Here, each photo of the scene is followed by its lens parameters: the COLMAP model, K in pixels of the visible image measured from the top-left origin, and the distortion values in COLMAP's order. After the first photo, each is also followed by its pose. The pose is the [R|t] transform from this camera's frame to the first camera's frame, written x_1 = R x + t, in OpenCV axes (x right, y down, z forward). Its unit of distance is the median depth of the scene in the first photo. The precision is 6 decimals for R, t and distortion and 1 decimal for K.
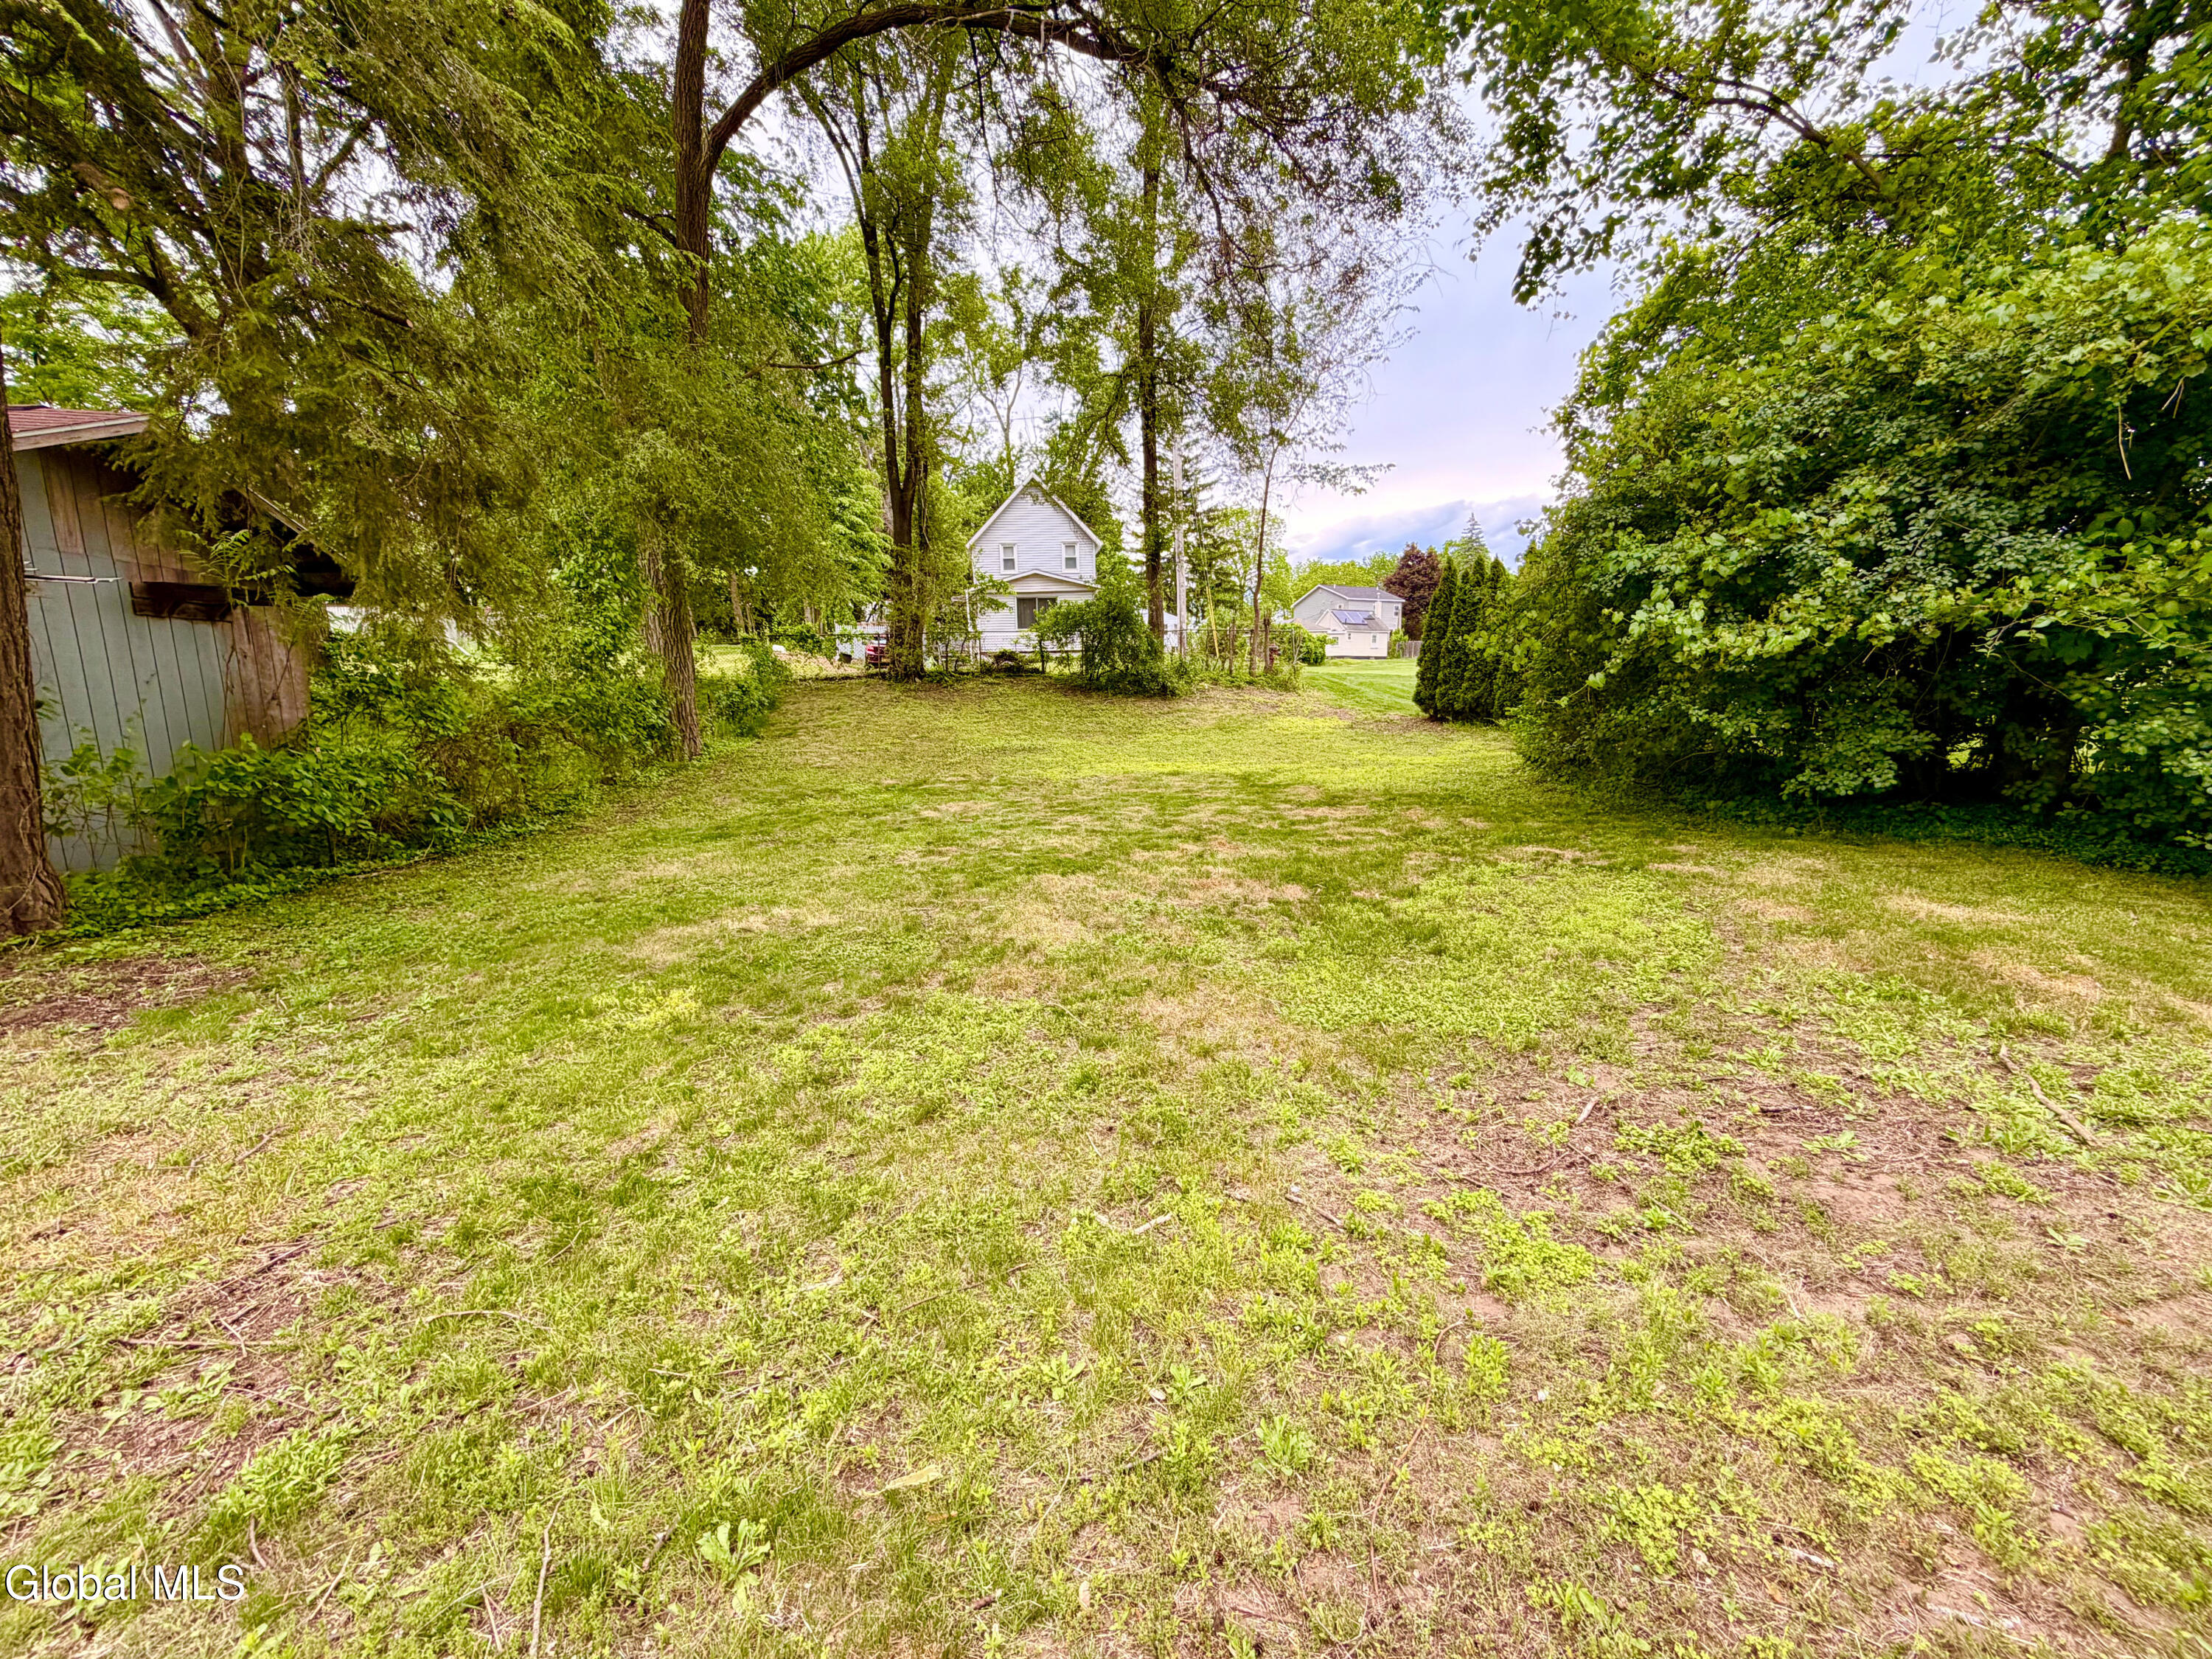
lens RADIAL K [[882.5, 0, 1098.4], [0, 882.5, 829.7], [0, 0, 1]] dist [-0.000057, 0.000044]
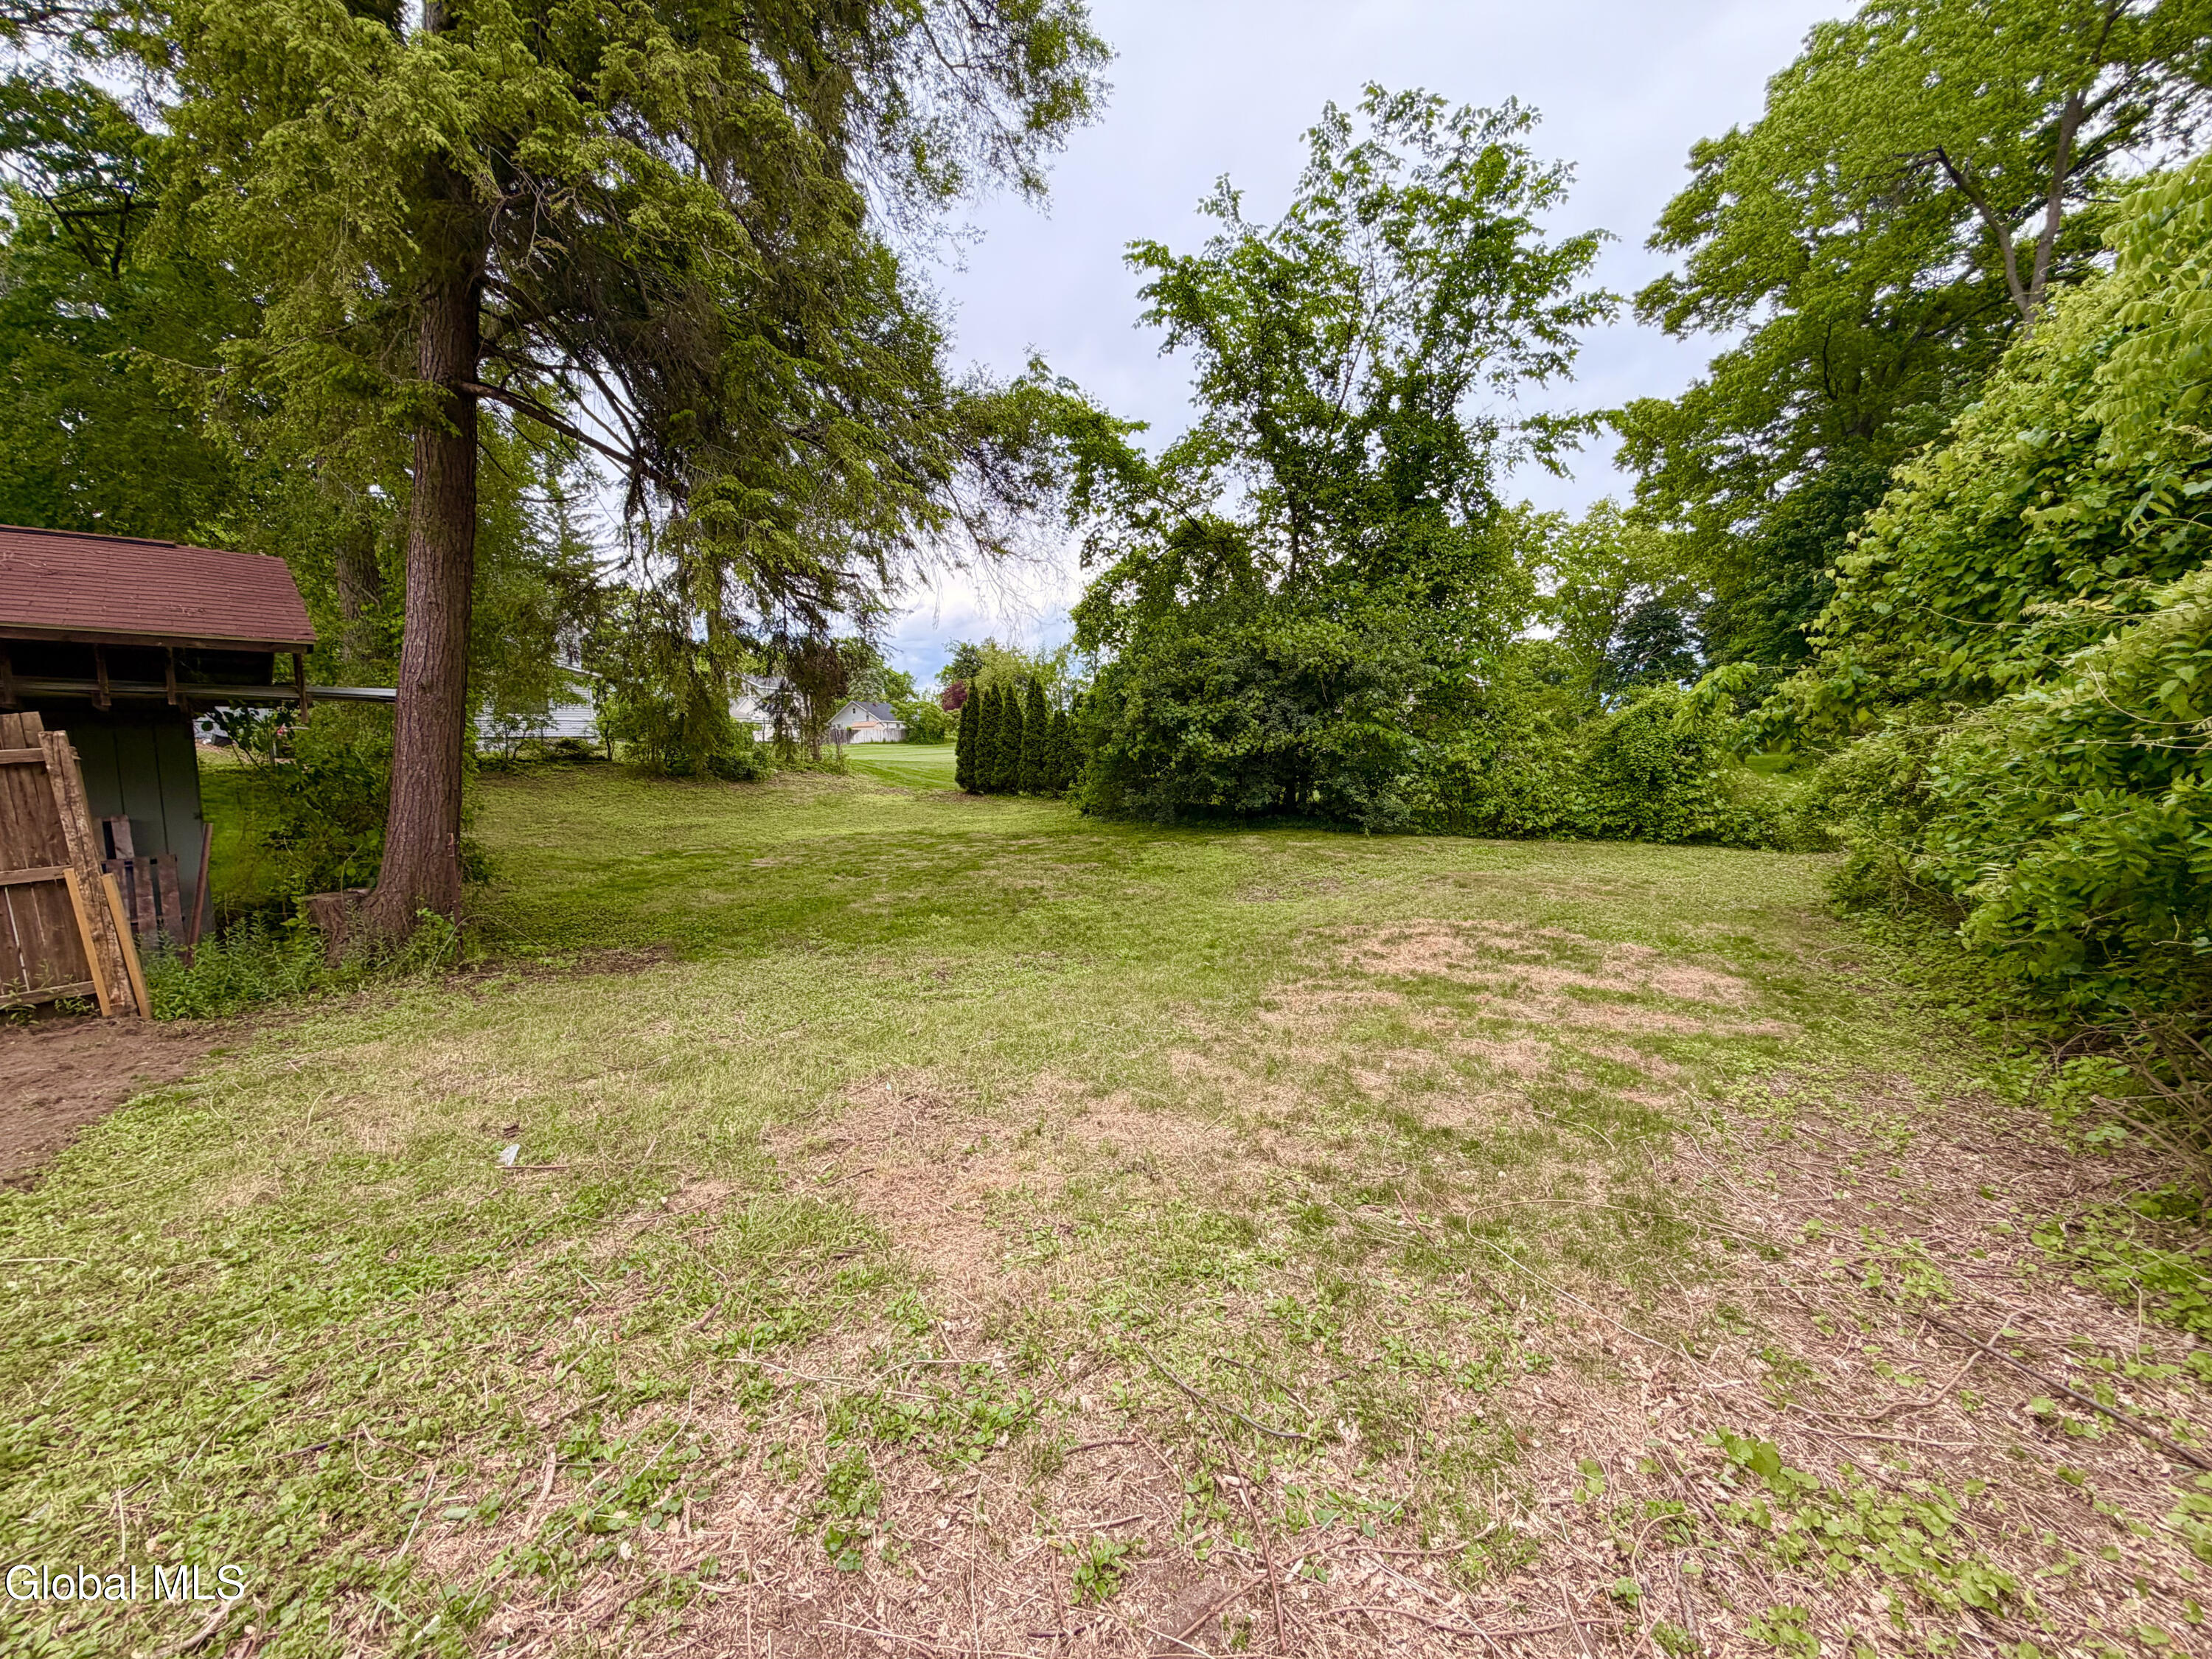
lens RADIAL K [[882.5, 0, 1098.4], [0, 882.5, 829.7], [0, 0, 1]] dist [-0.000057, 0.000044]
pose [[0.784745, -0.049762, 0.617818, -0.808522], [0.108245, 0.992457, -0.057555, 0.085893], [-0.610294, 0.112042, 0.784212, -0.521825]]
